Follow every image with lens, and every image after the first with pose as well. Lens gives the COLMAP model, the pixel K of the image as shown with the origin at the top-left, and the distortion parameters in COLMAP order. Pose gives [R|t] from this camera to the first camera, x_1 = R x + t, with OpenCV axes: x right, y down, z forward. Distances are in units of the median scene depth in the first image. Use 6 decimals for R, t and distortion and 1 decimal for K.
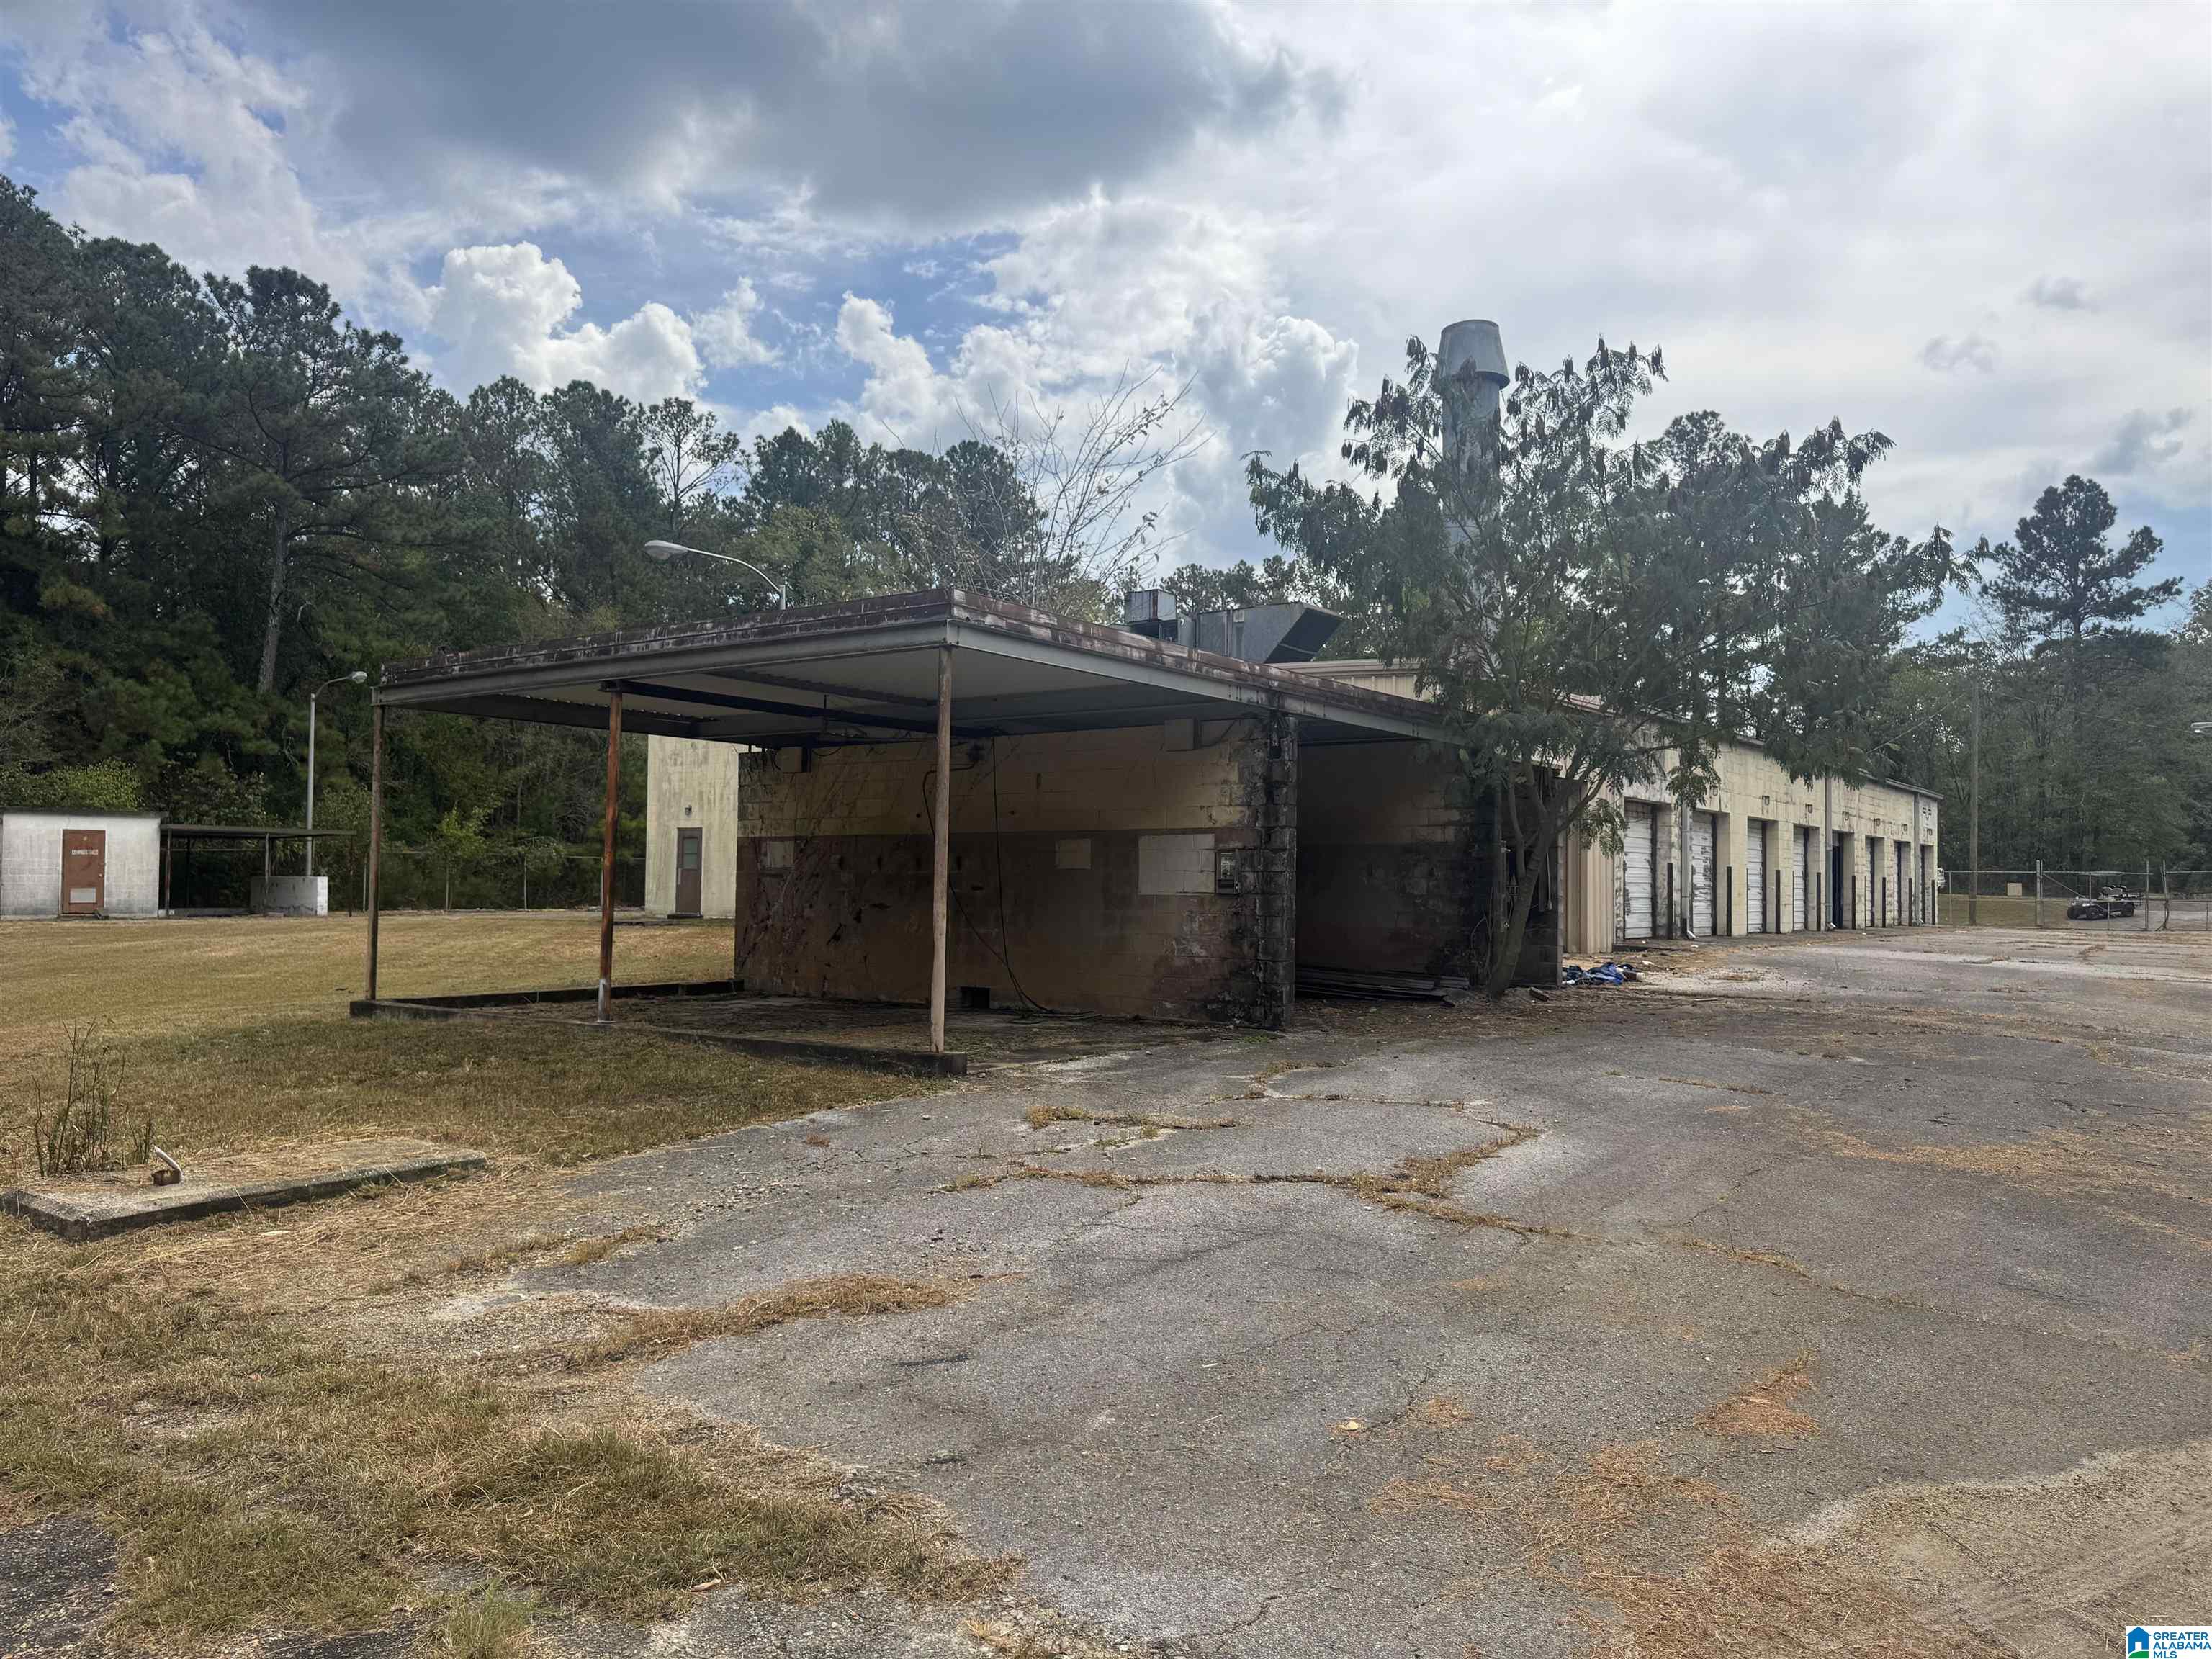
lens RADIAL K [[1542.8, 0, 1107.0], [0, 1542.8, 830.5], [0, 0, 1]] dist [0.127732, -0.194077]
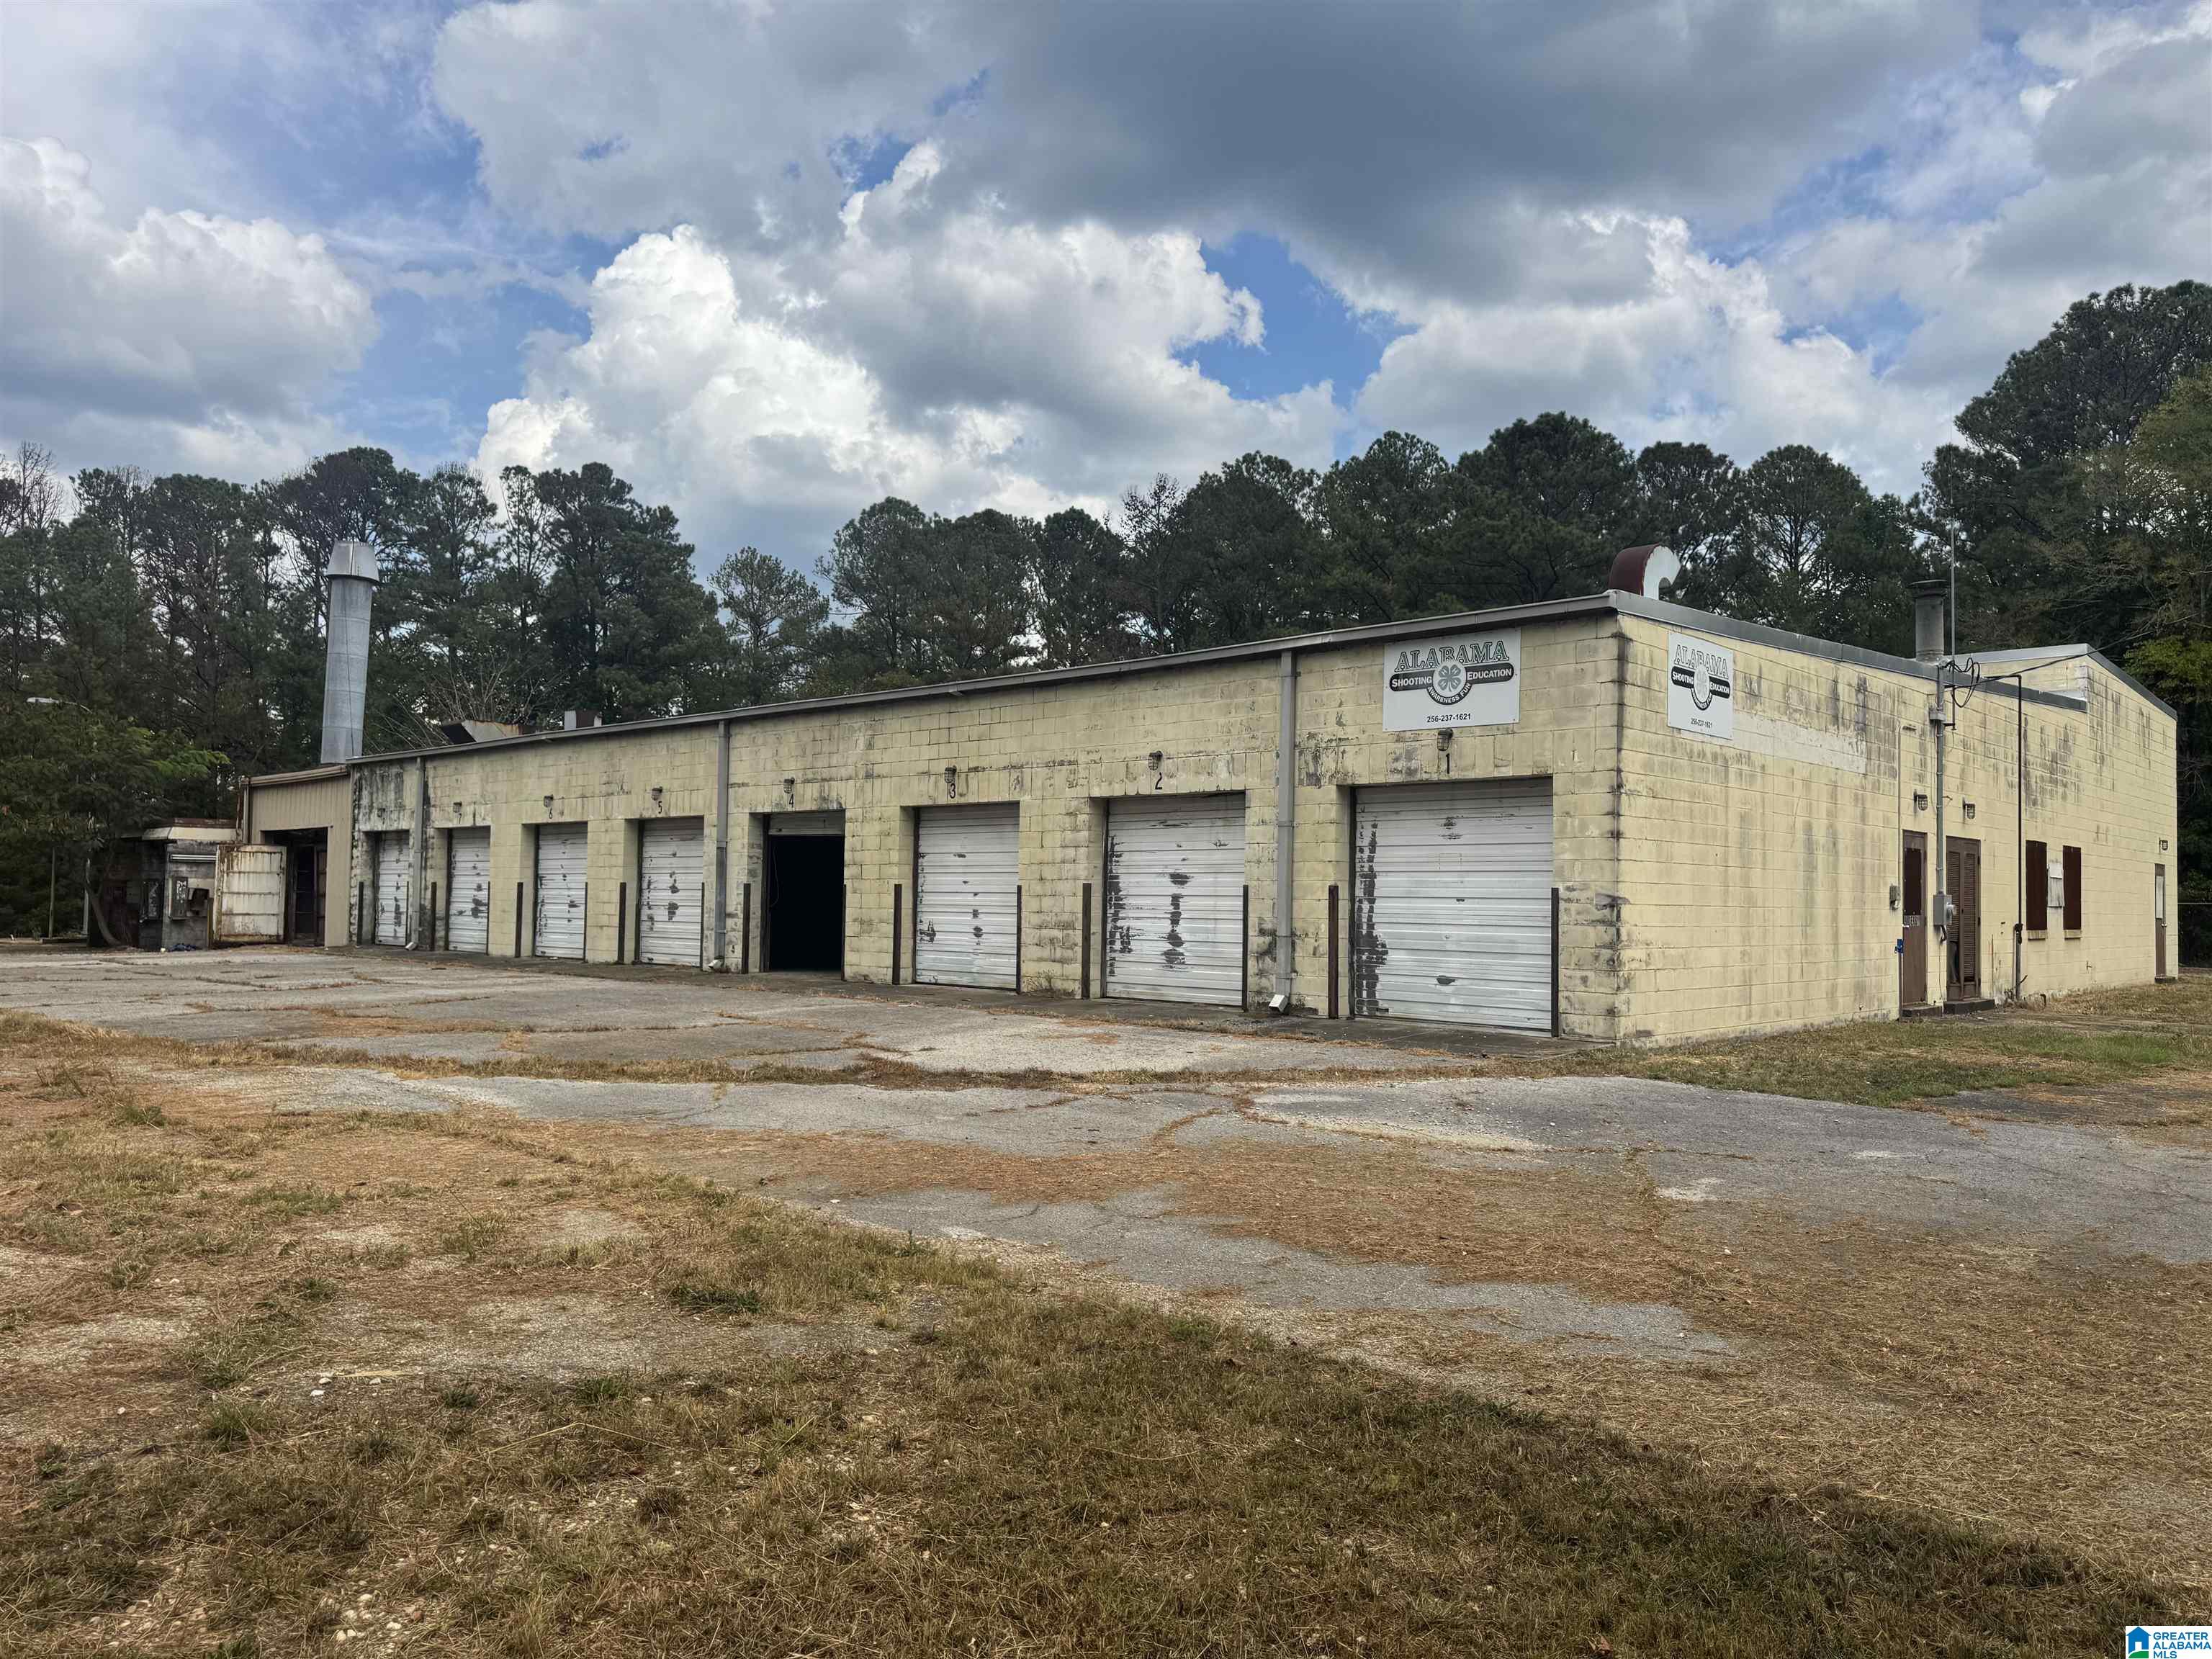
lens RADIAL K [[1542.3, 0, 1119.7], [0, 1542.3, 841.4], [0, 0, 1]] dist [0.132117, -0.208278]
pose [[-0.114013, -0.054286, -0.991995, 1.304591], [0.016974, 0.998254, -0.056580, 0.059393], [0.993334, -0.023289, -0.112893, 1.493457]]
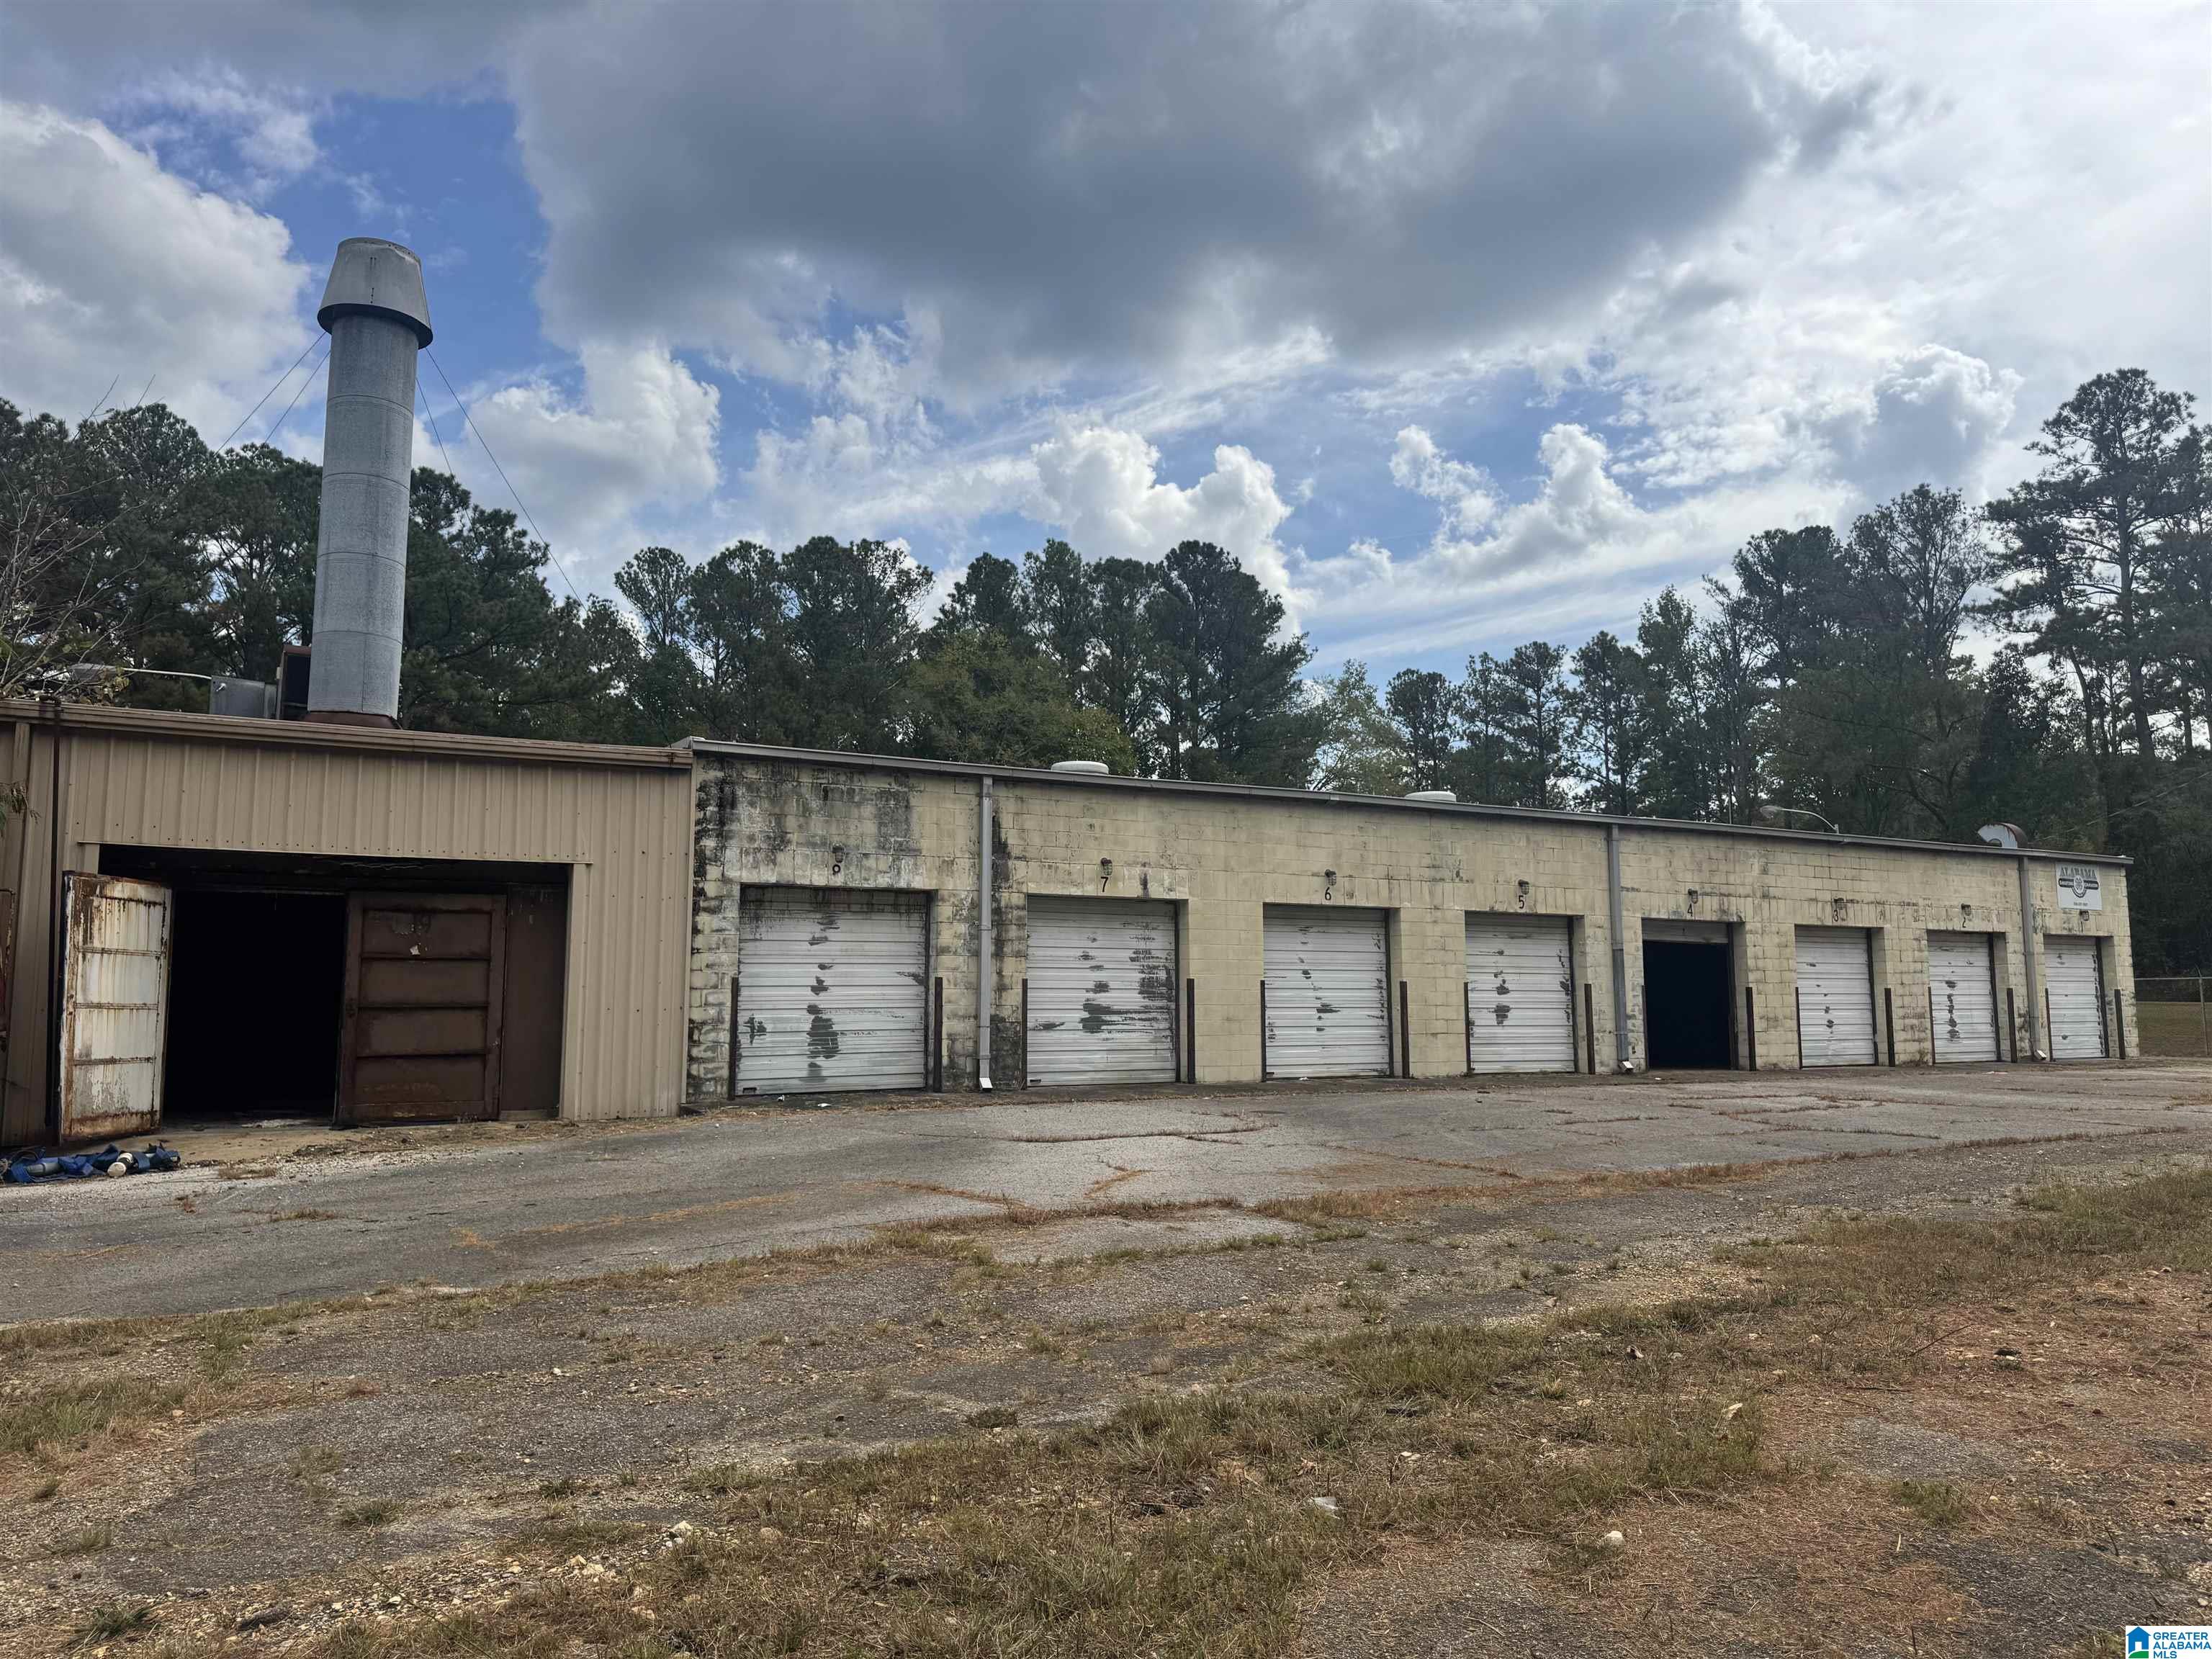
lens RADIAL K [[1542.8, 0, 1107.0], [0, 1542.8, 830.5], [0, 0, 1]] dist [0.127732, -0.194077]
pose [[0.917379, -0.062472, -0.393081, 0.631921], [0.029909, 0.995633, -0.088433, 0.017300], [0.396889, 0.069369, 0.915241, 0.375228]]
